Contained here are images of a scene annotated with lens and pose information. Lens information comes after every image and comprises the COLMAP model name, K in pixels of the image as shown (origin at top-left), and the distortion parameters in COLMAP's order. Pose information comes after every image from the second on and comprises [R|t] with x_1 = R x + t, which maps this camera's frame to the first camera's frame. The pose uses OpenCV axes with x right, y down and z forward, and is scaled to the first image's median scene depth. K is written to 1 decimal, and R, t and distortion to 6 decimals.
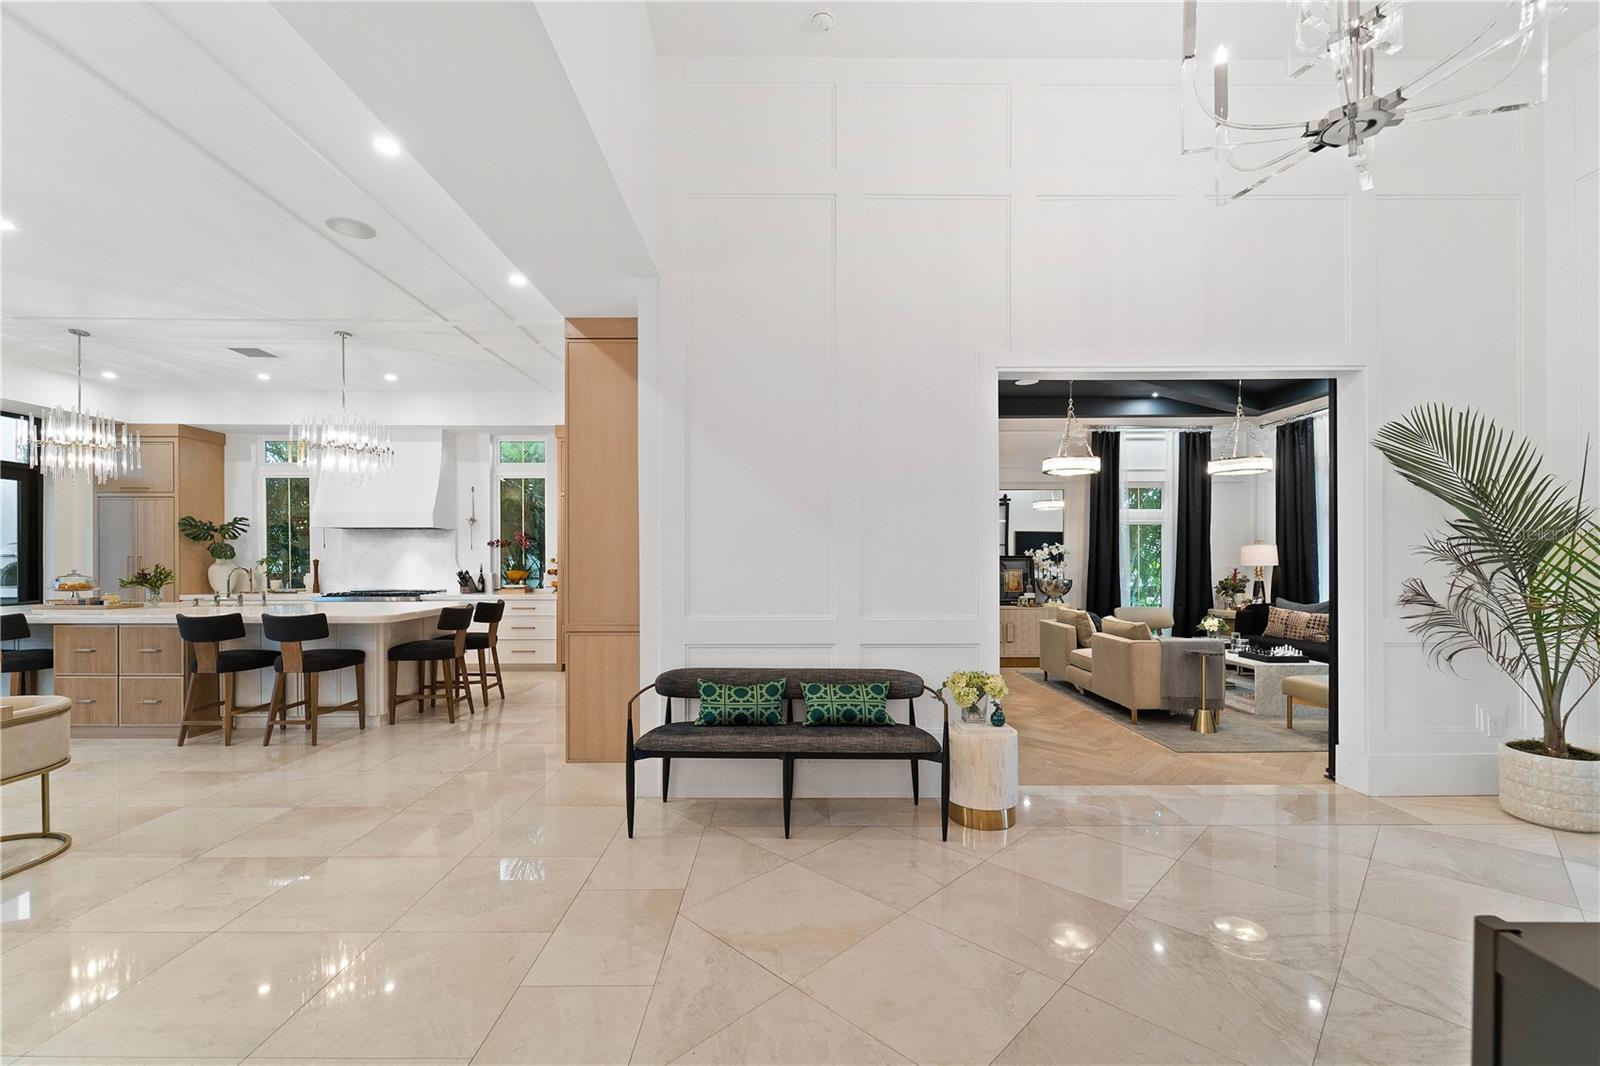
lens RADIAL K [[648.2, 0, 795.4], [0, 648.2, 557.3], [0, 0, 1]] dist [0.002036, -0.000232]
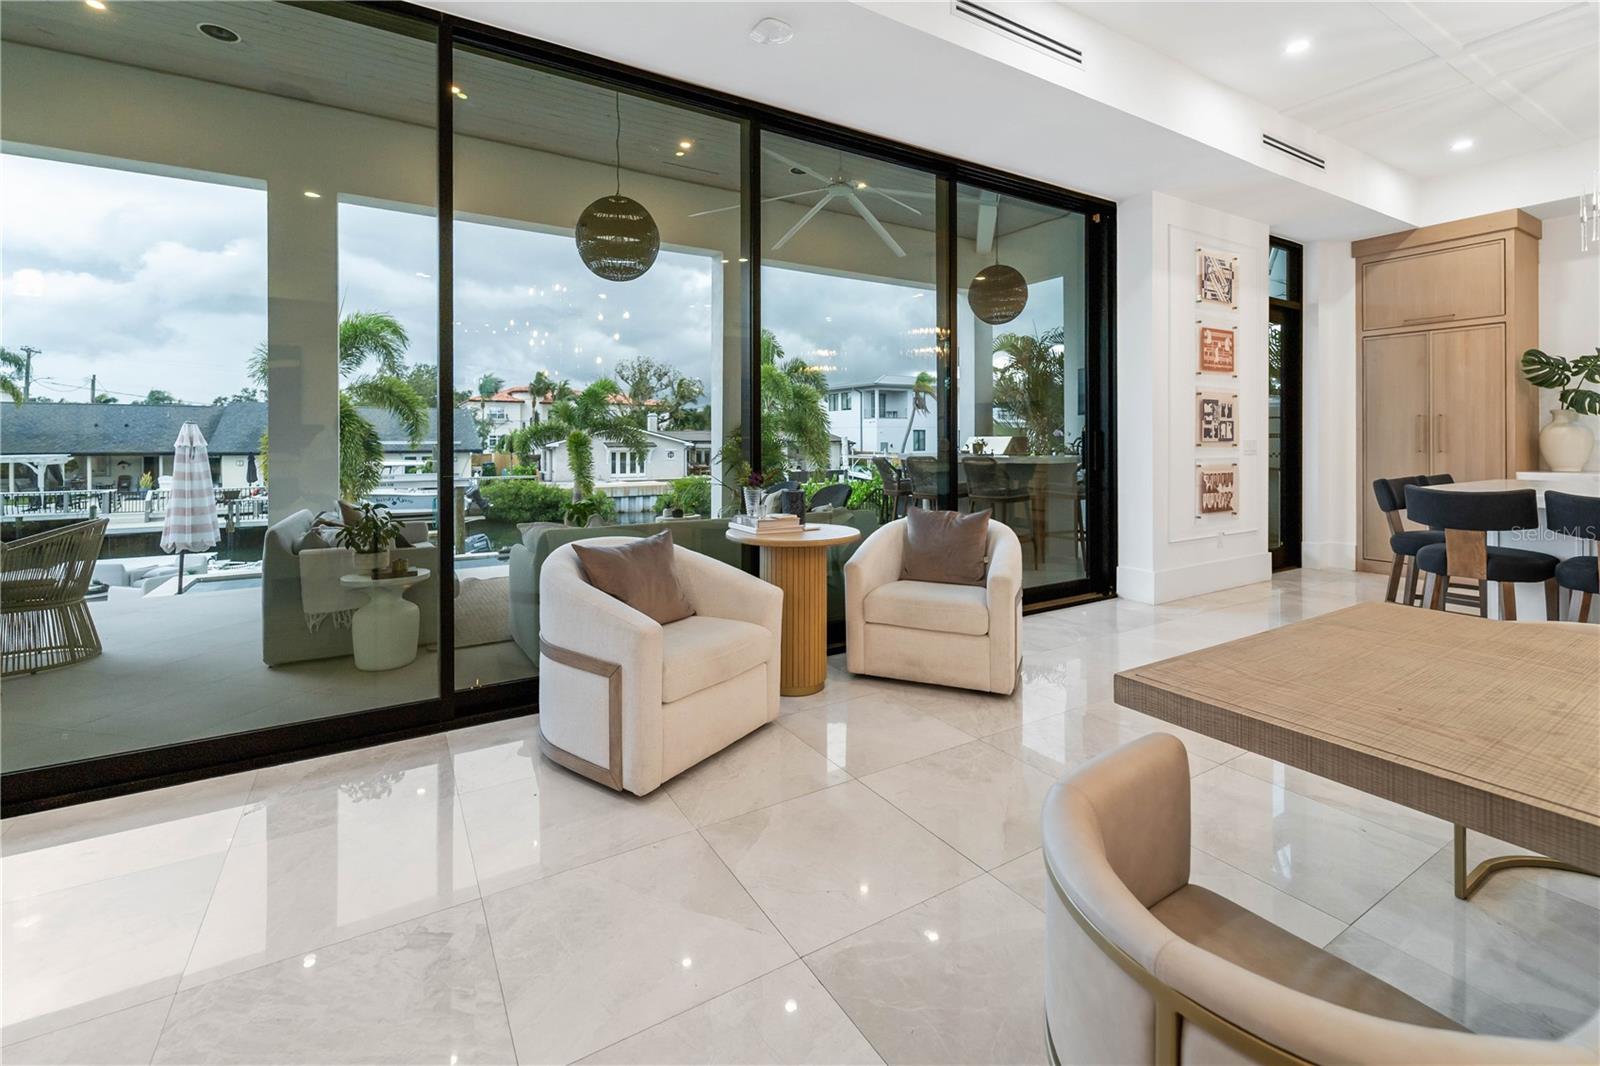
lens RADIAL K [[667.8, 0, 796.6], [0, 667.8, 436.0], [0, 0, 1]] dist [0.001493, 0.000150]
pose [[0.506836, -0.004102, -0.862033, -0.928759], [0.003127, 0.999991, -0.002920, 0.027165], [0.862037, -0.001216, 0.506844, 0.051773]]
